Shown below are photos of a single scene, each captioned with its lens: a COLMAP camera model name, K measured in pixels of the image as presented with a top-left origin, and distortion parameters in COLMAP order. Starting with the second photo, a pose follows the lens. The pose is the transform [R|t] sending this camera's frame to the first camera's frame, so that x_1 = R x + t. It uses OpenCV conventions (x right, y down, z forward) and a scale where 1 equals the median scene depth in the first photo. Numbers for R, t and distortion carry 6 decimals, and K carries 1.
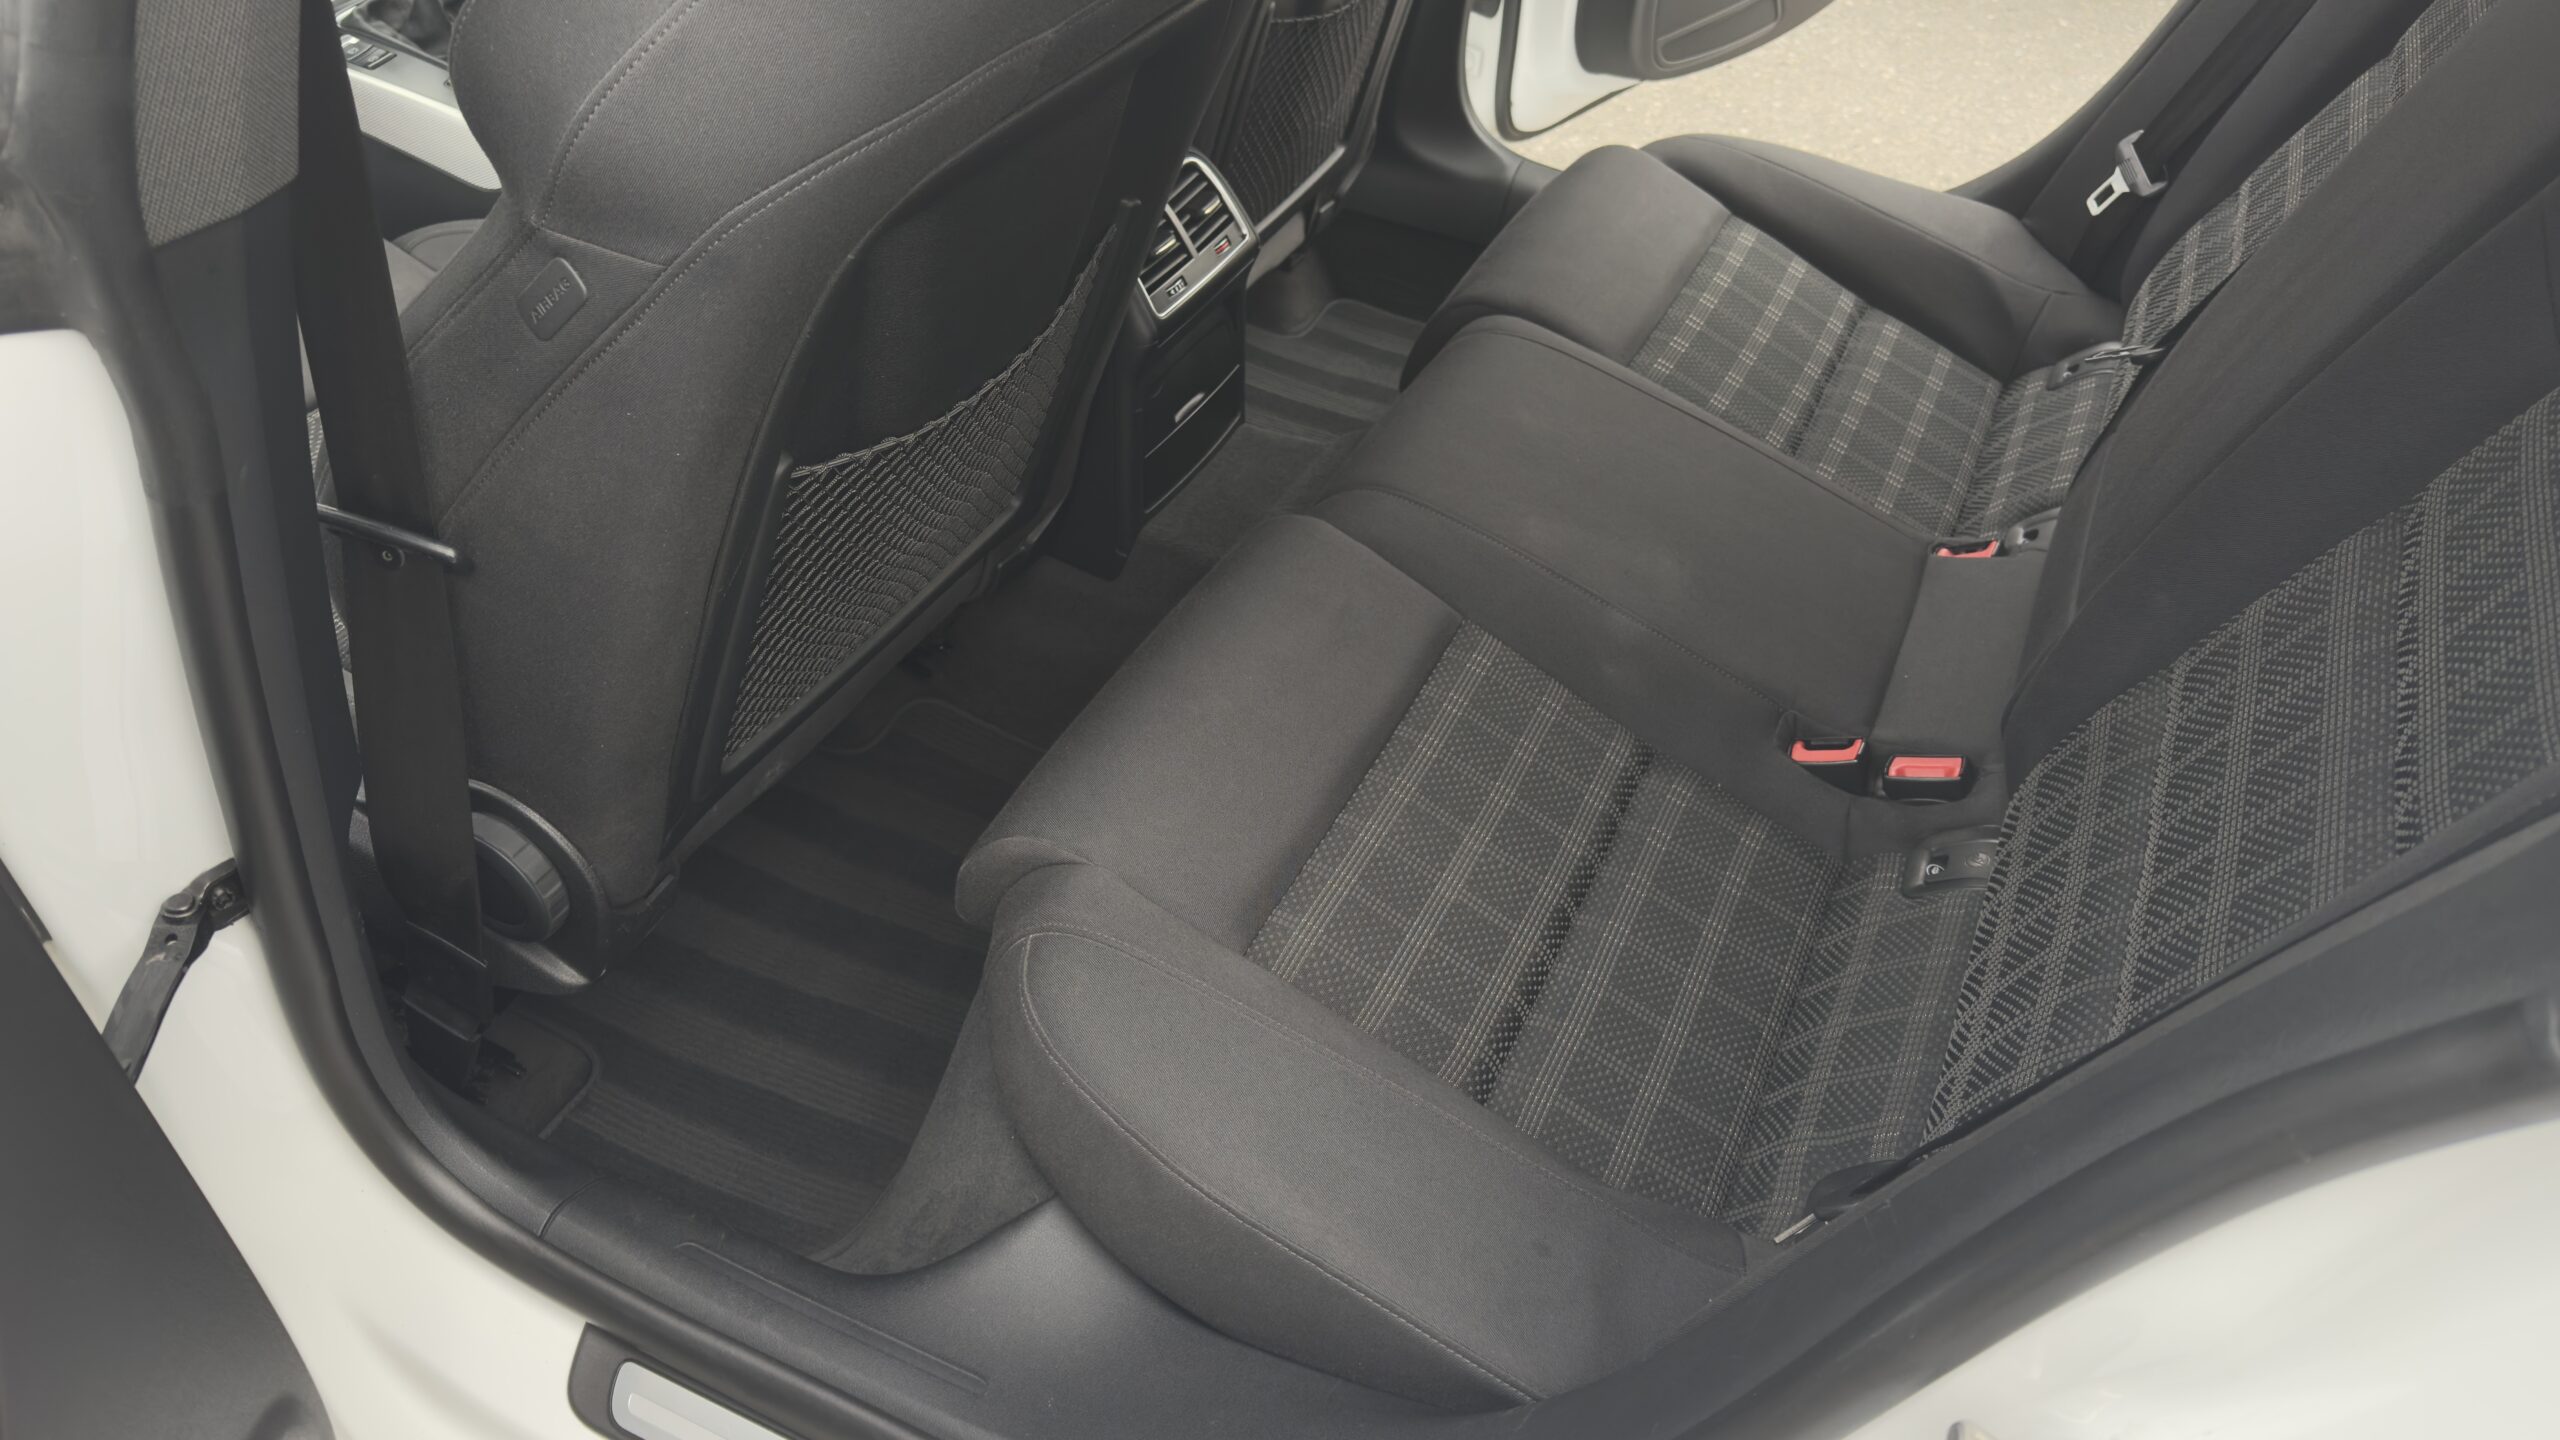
lens RADIAL K [[1768.0, 0, 1271.3], [0, 1768.0, 748.9], [0, 0, 1]] dist [0.185506, -0.366015]
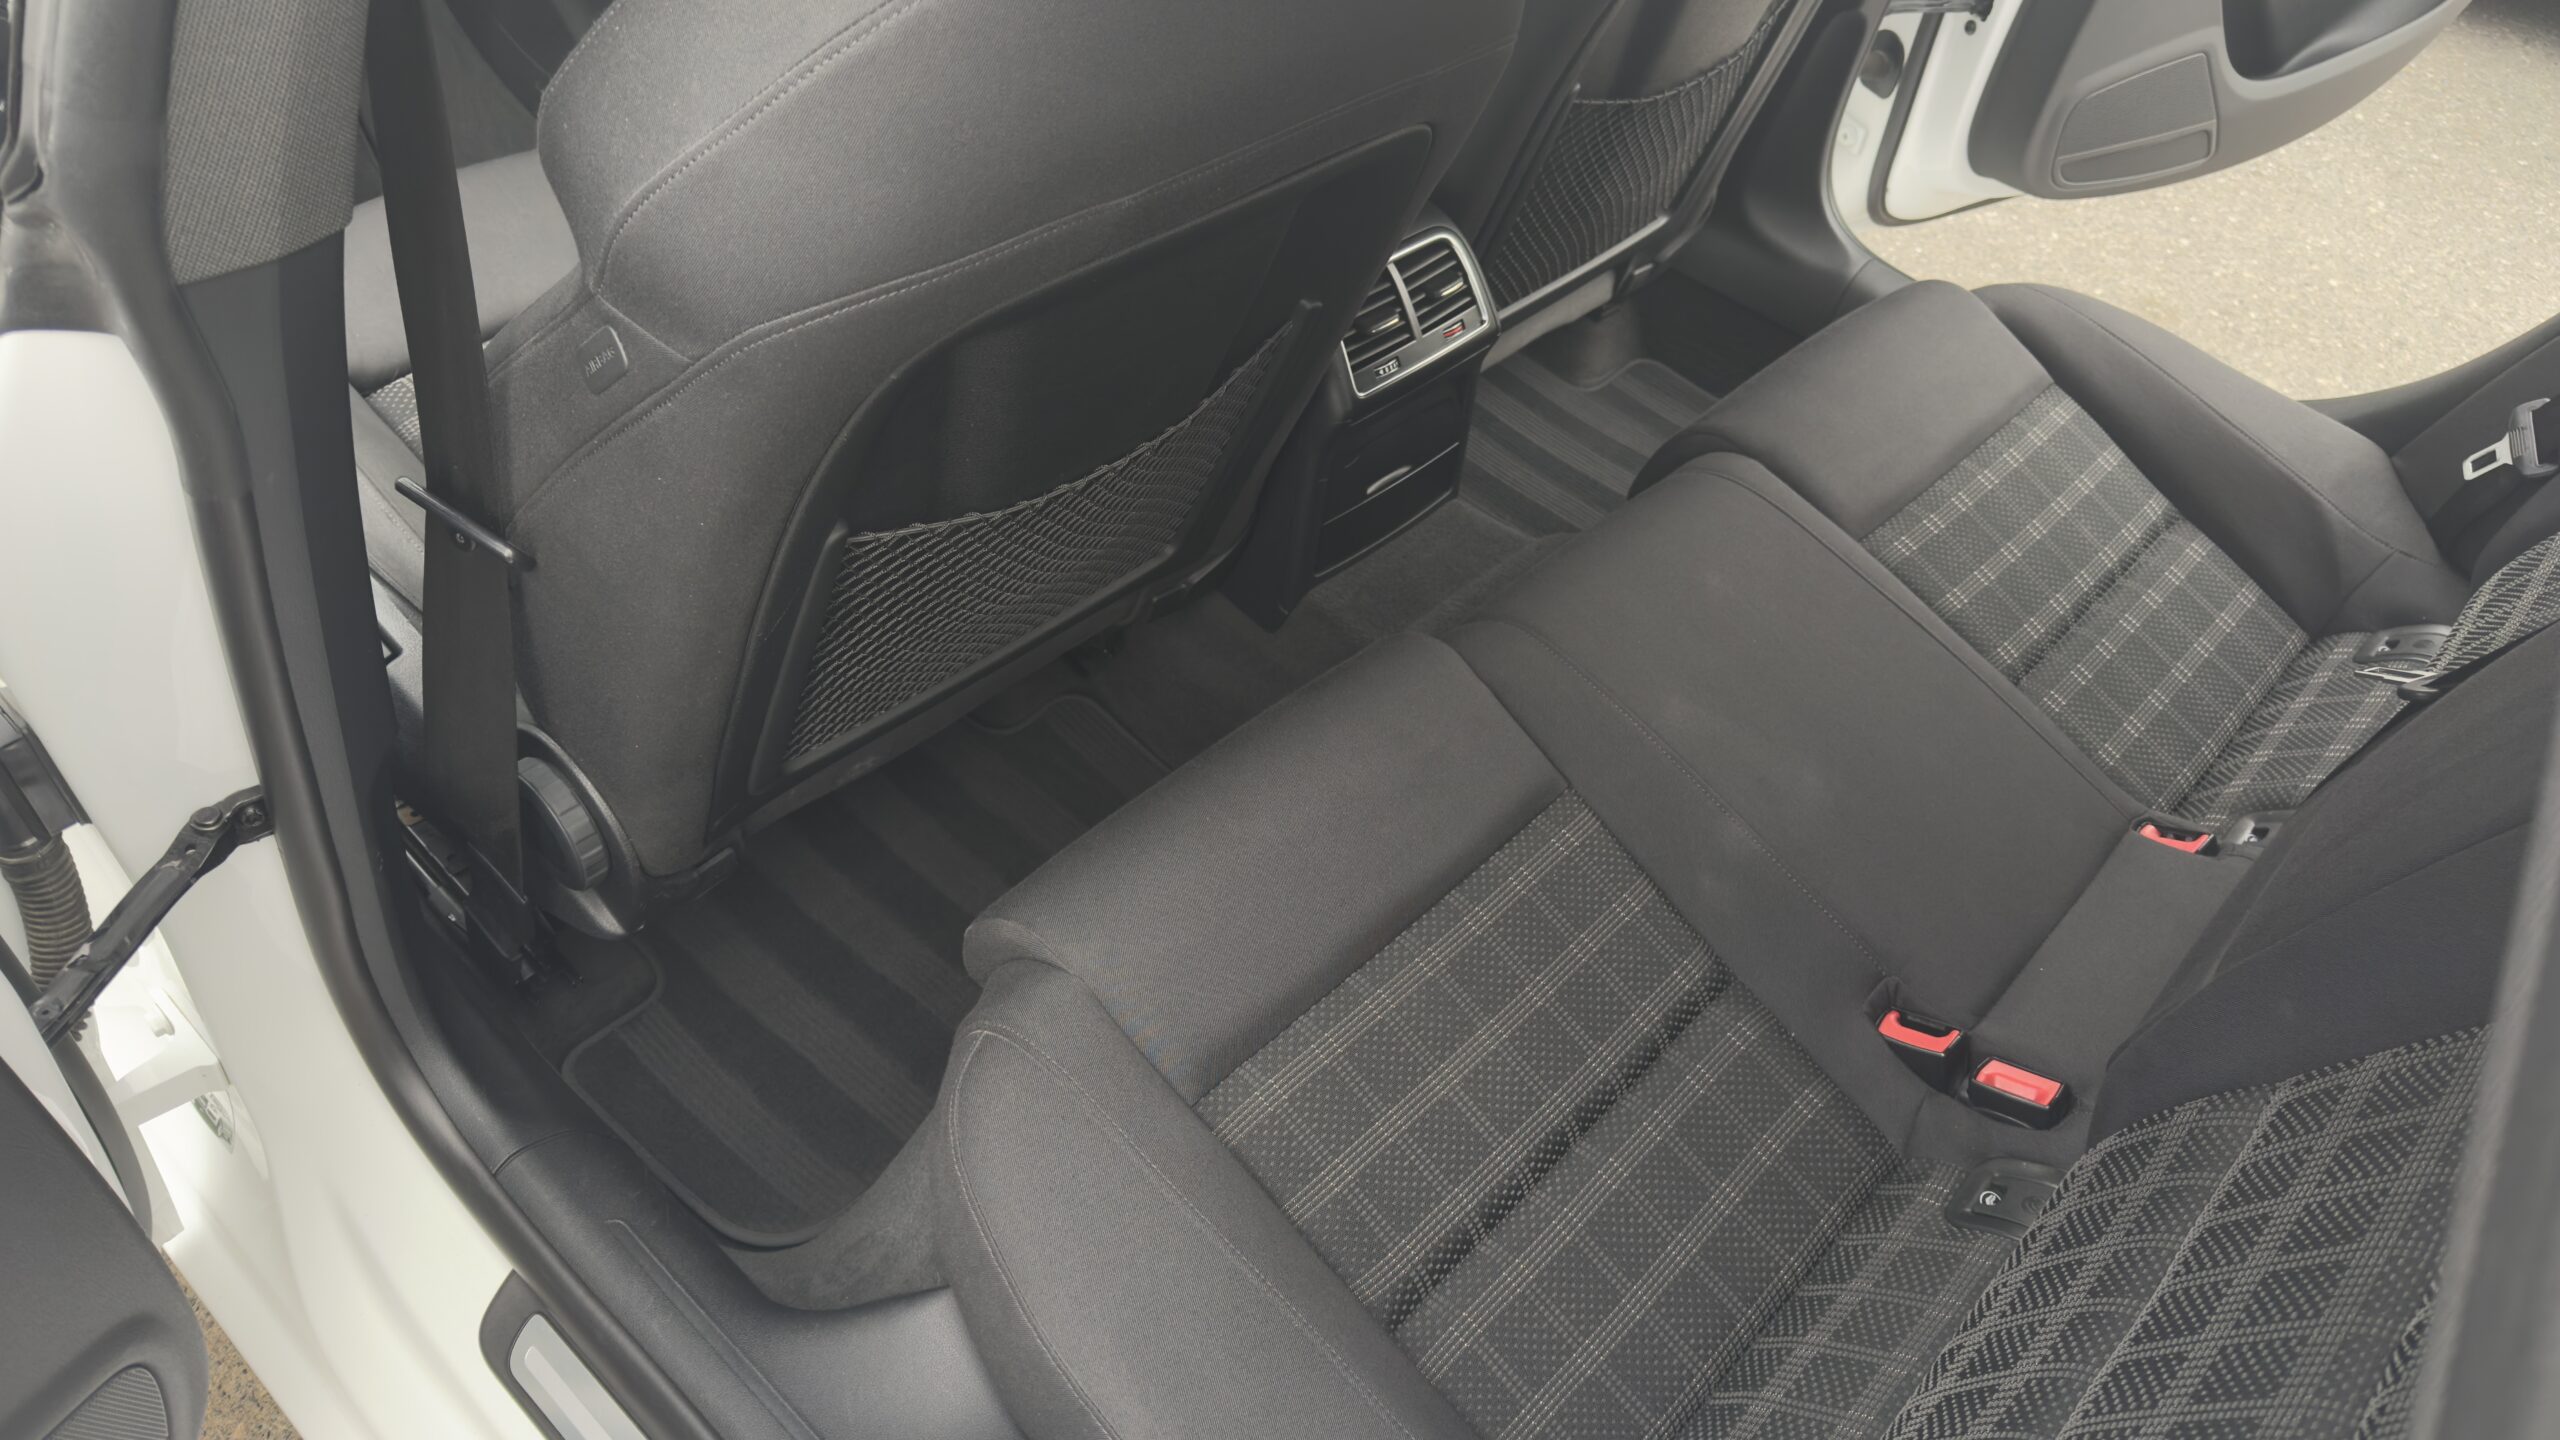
lens RADIAL K [[1765.8, 0, 1284.3], [0, 1765.8, 731.4], [0, 0, 1]] dist [0.122635, -0.163173]
pose [[0.953671, 0.247855, -0.170524, 0.120845], [-0.241296, 0.968686, 0.058509, -0.124084], [0.179686, -0.014652, 0.983615, 0.044464]]
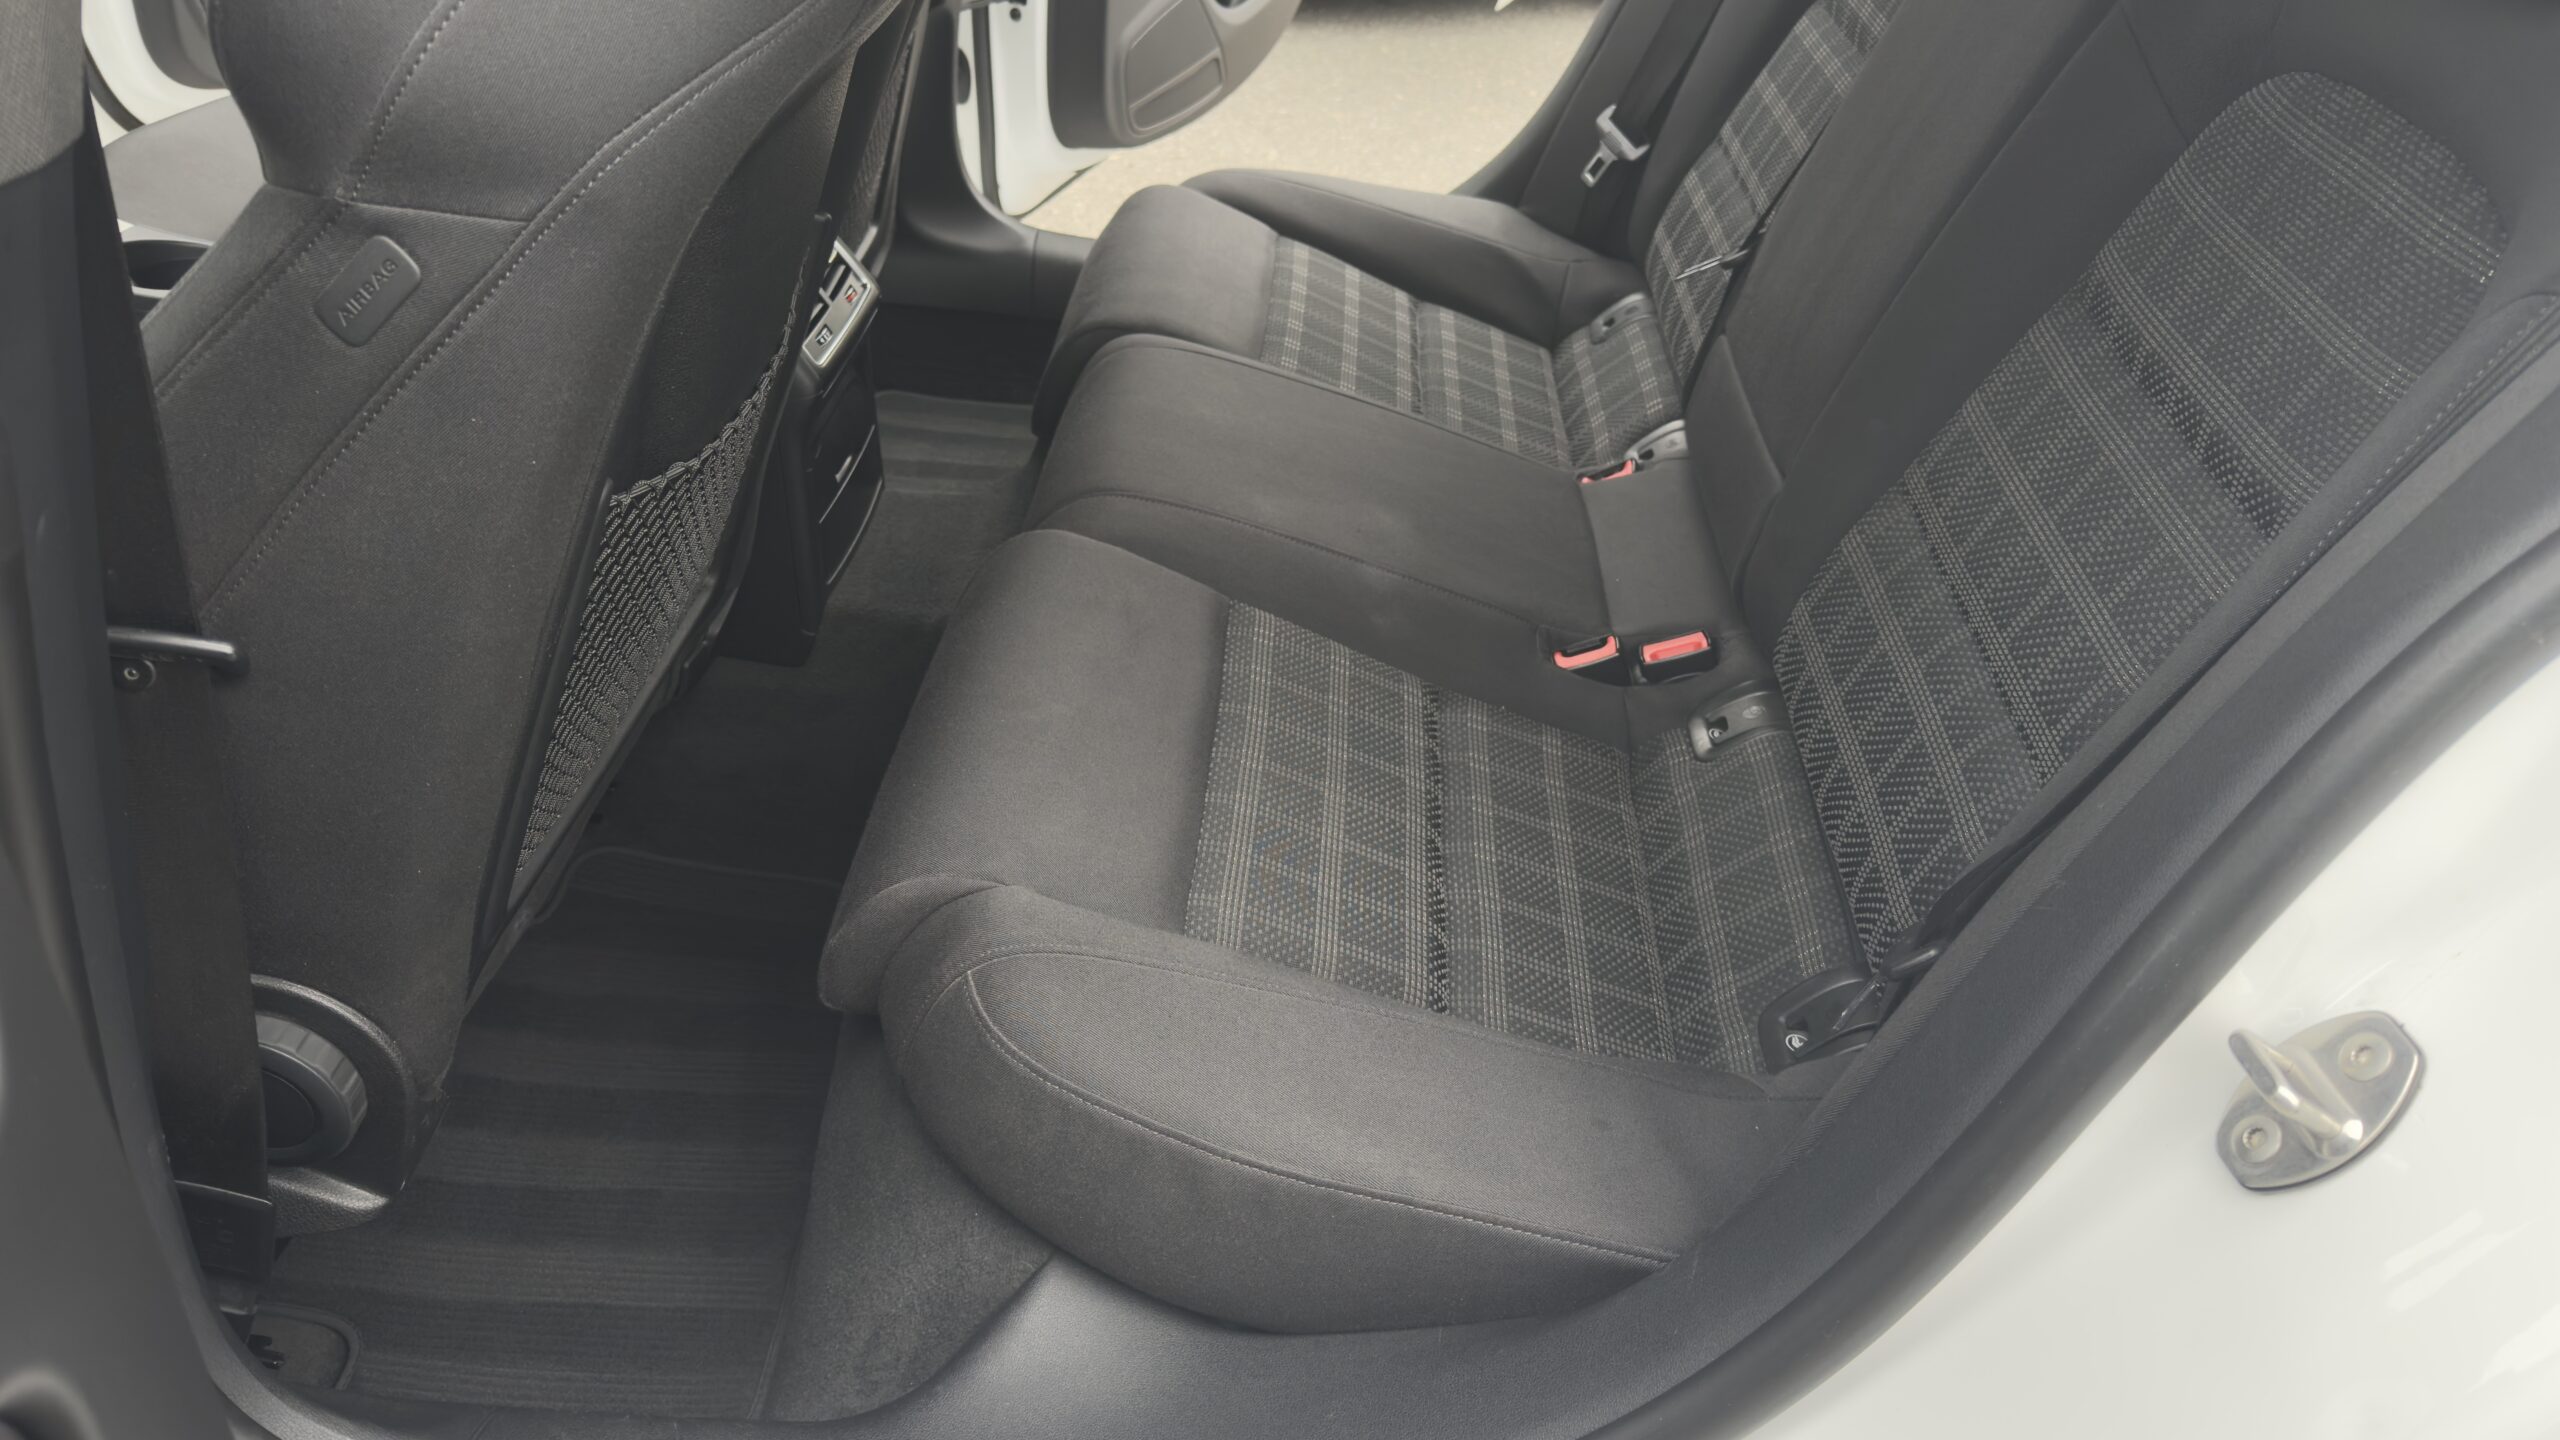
lens RADIAL K [[1777.0, 0, 1272.9], [0, 1777.0, 731.1], [0, 0, 1]] dist [0.138831, -0.221410]
pose [[0.925583, -0.213103, 0.312864, -0.198353], [0.241910, 0.968689, -0.055861, 0.059627], [-0.291163, 0.127389, 0.948154, 0.069943]]
